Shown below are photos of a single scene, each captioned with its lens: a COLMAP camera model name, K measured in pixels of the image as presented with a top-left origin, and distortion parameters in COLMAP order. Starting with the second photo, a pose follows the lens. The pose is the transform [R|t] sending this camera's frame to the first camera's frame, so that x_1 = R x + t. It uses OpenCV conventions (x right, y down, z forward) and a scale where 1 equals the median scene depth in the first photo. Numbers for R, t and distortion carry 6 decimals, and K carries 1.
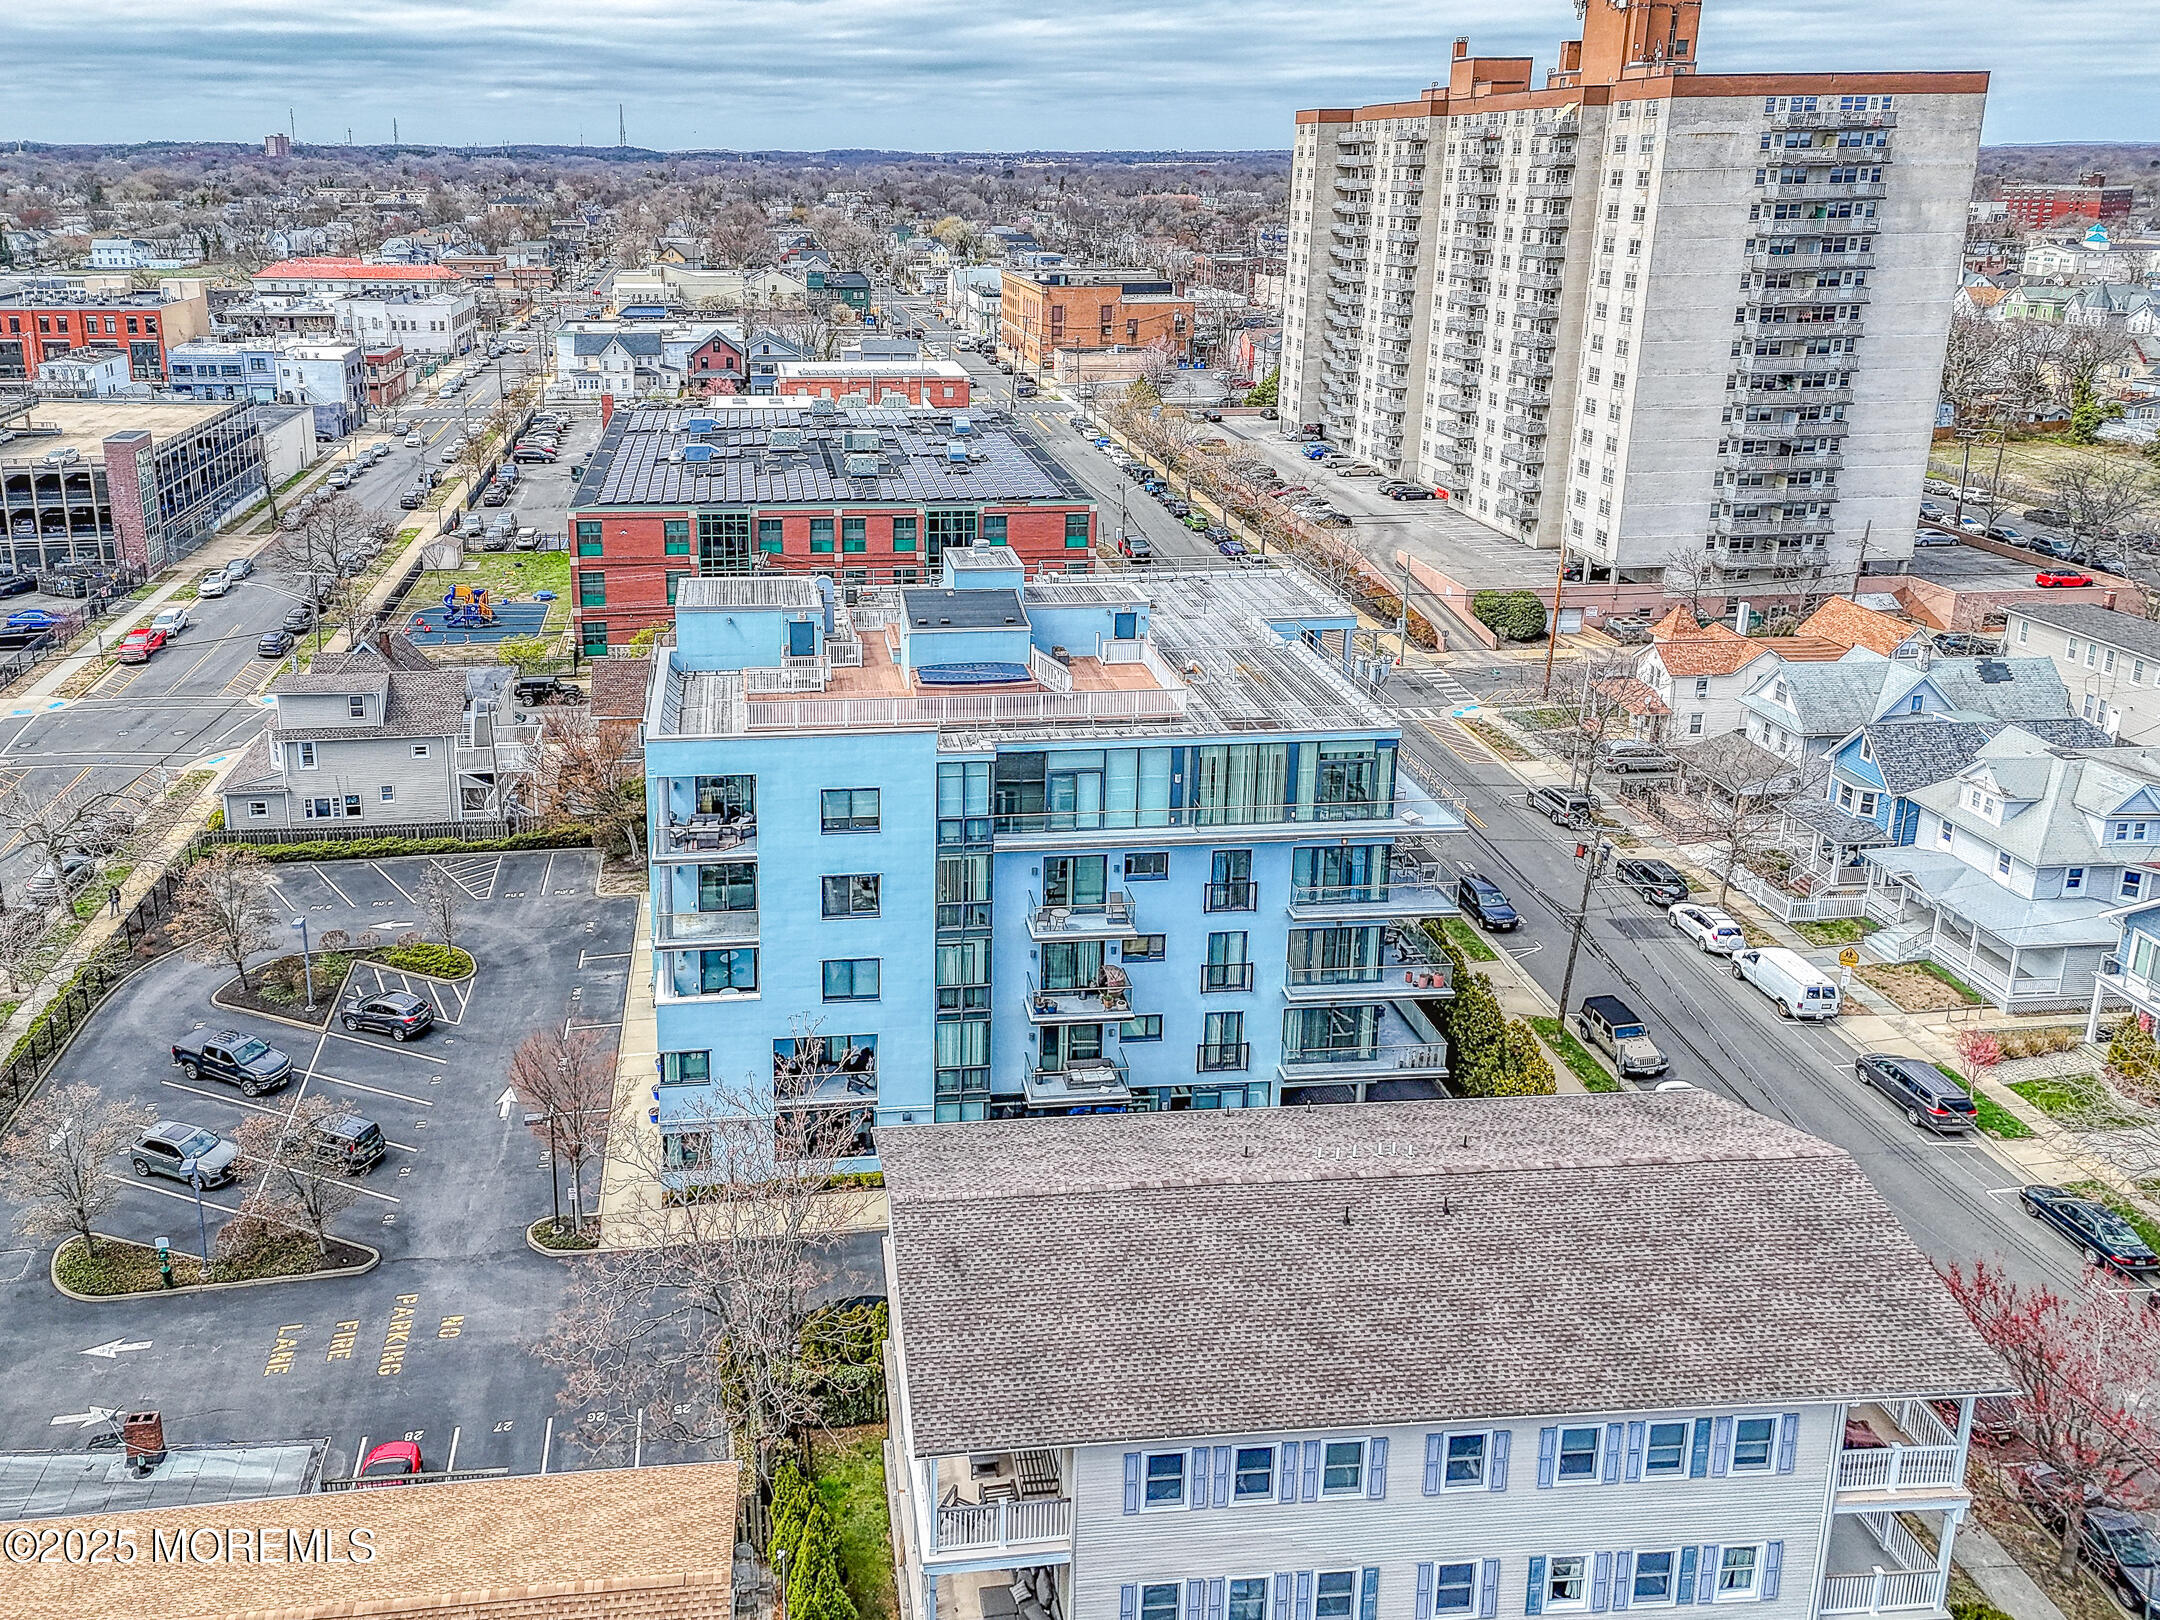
lens RADIAL K [[1604.2, 0, 1146.4], [0, 1604.2, 813.2], [0, 0, 1]] dist [0.065651, -0.006250]
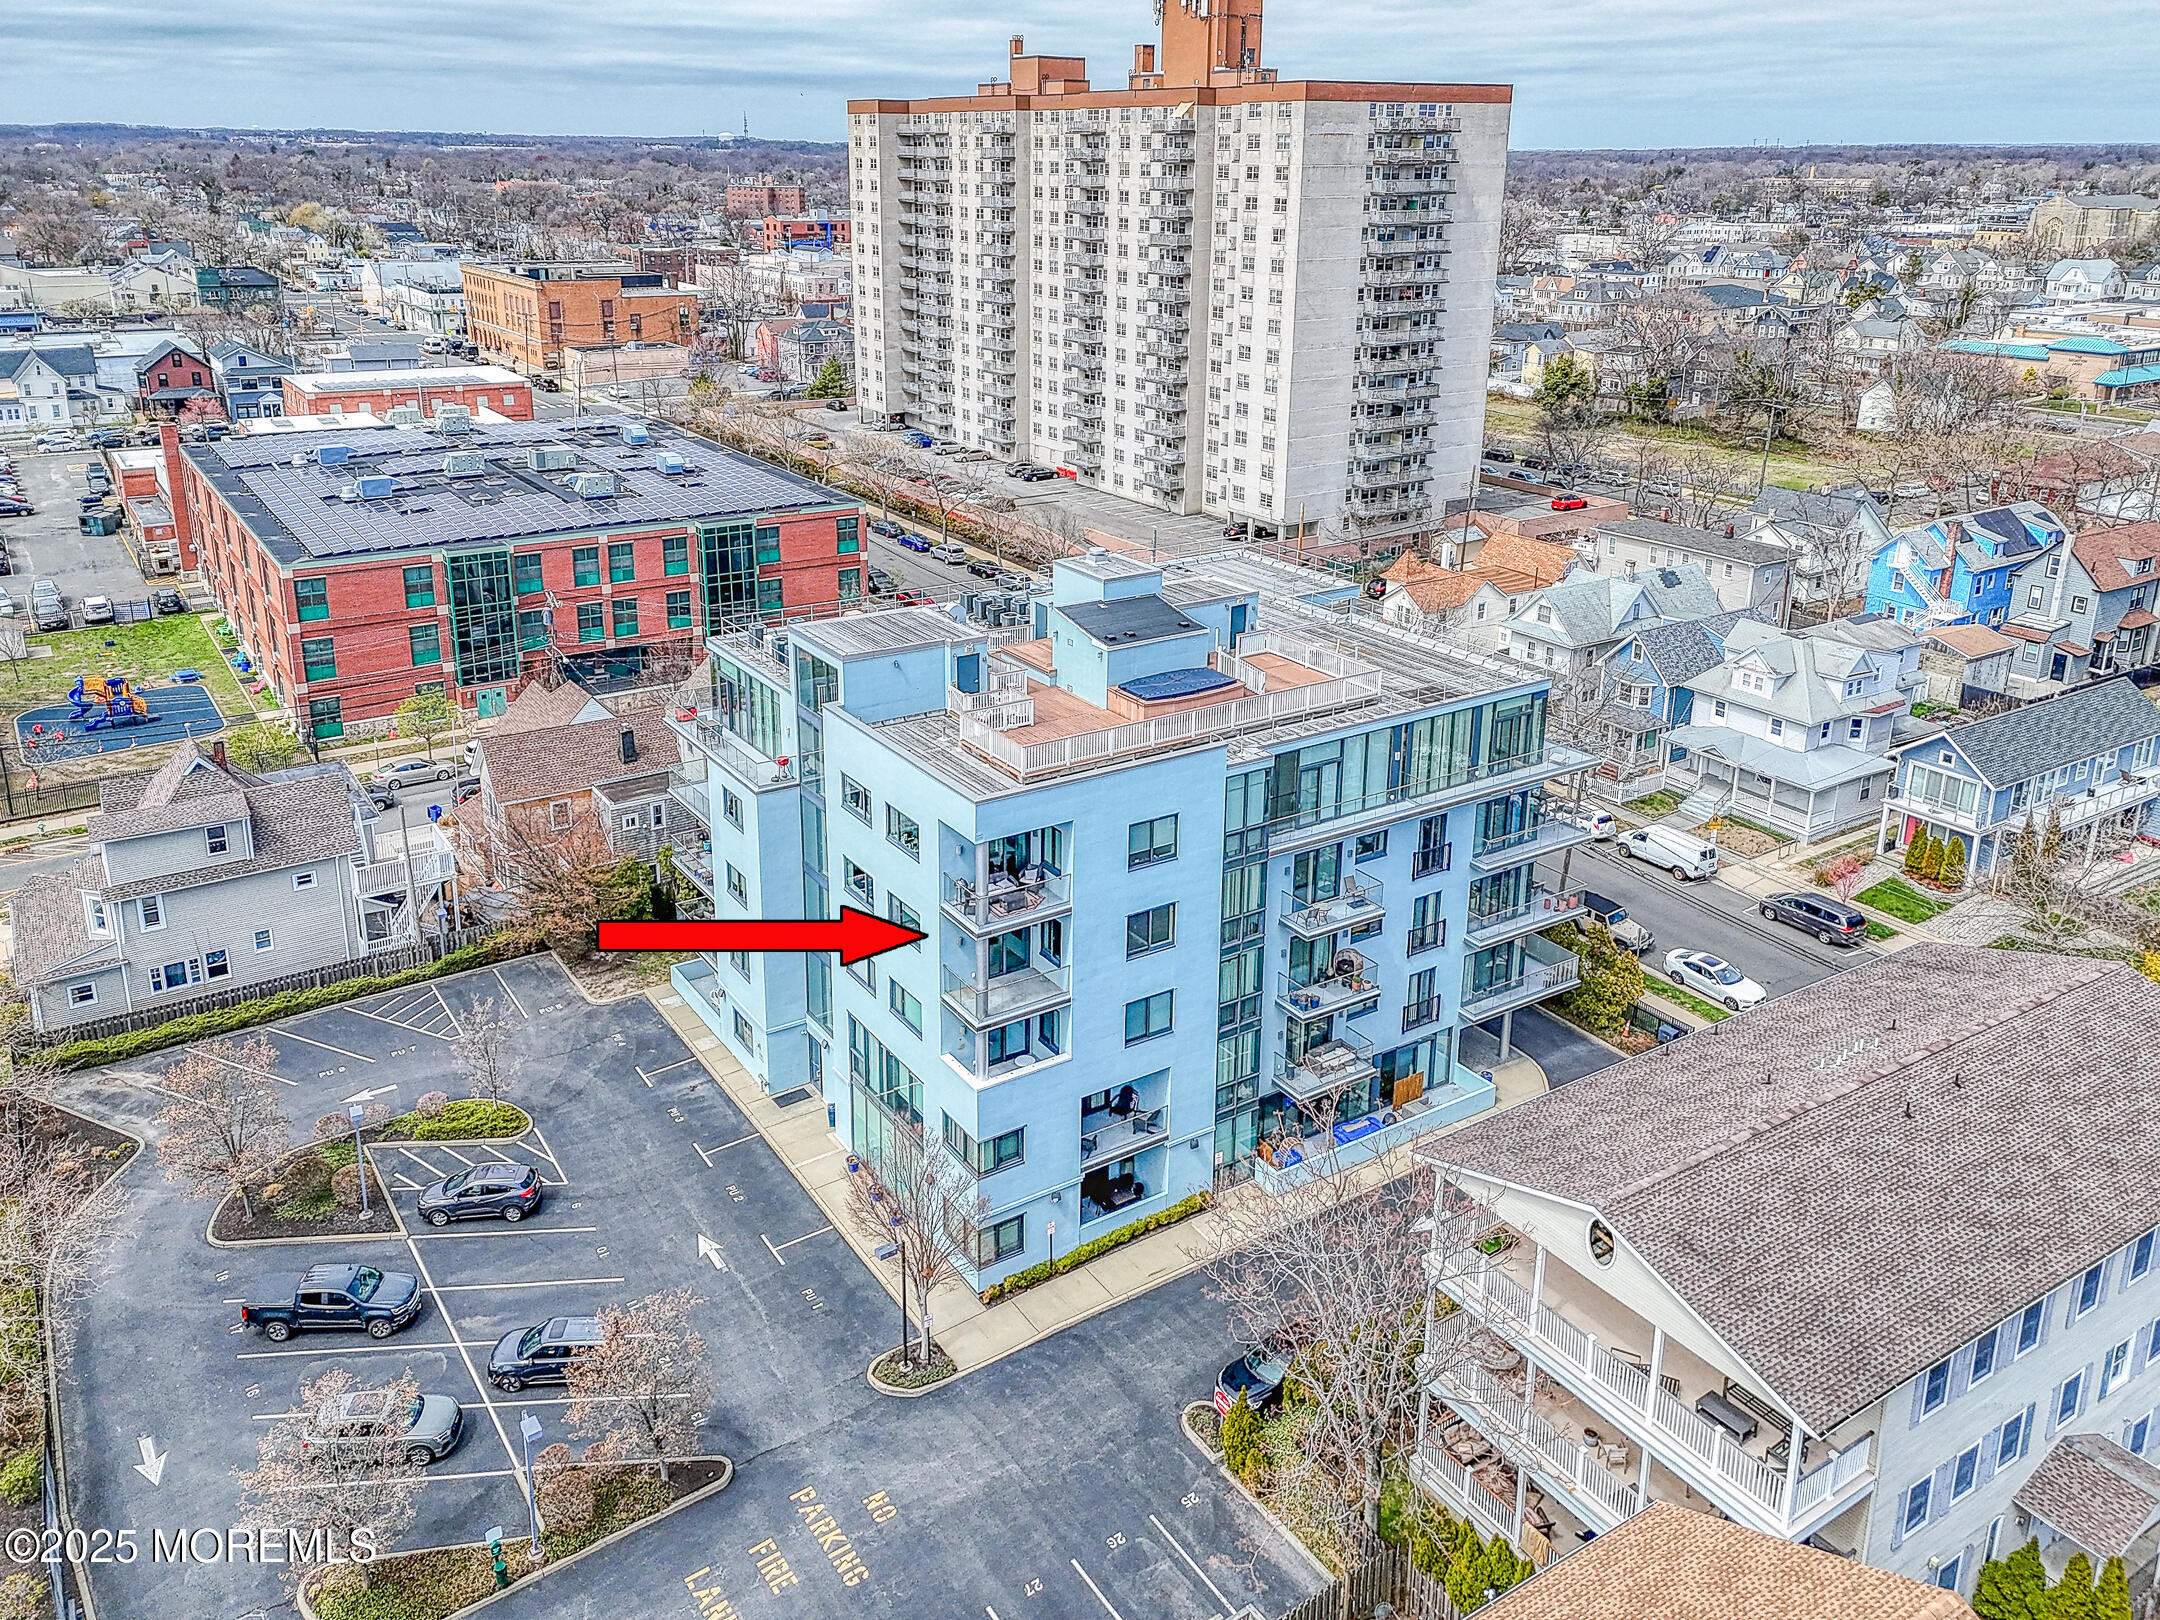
lens RADIAL K [[1511.0, 0, 1116.4], [0, 1511.0, 809.8], [0, 0, 1]] dist [0.073342, -0.031671]
pose [[0.895981, -0.169784, 0.410356, -0.315101], [0.160229, 0.985383, 0.057854, -0.041934], [-0.414180, 0.013915, 0.910089, 0.107780]]
